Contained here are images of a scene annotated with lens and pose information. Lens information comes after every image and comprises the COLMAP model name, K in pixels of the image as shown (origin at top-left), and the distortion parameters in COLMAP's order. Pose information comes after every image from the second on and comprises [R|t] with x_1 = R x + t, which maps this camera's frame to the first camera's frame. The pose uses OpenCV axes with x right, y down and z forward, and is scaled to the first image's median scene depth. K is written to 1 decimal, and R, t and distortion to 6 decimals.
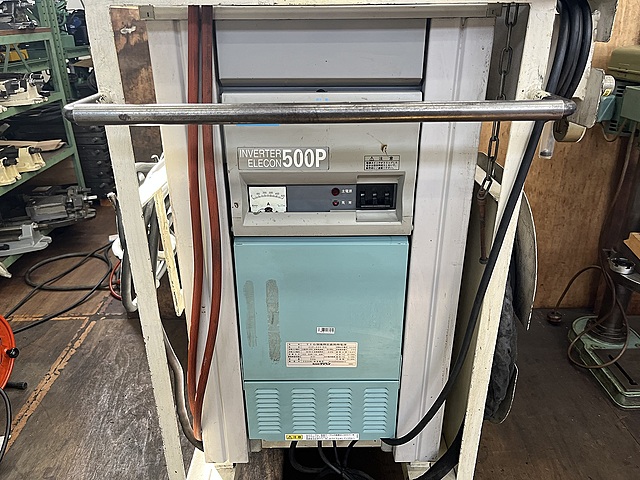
lens RADIAL K [[497.8, 0, 318.7], [0, 497.8, 240.6], [0, 0, 1]] dist [-0.014144, -0.036527]
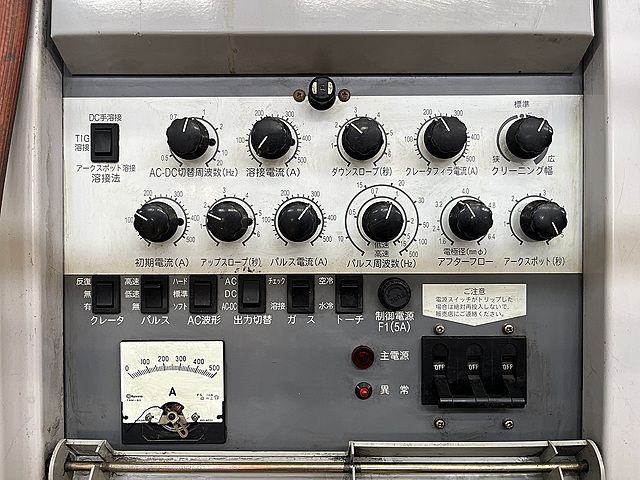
lens RADIAL K [[497.8, 0, 320.6], [0, 497.8, 240.2], [0, 0, 1]] dist [-0.014144, -0.036527]
pose [[0.999854, 0.002749, -0.016840, 0.009707], [-0.009355, 0.913714, -0.406249, -0.030494], [0.014270, 0.406348, 0.913607, 0.644037]]
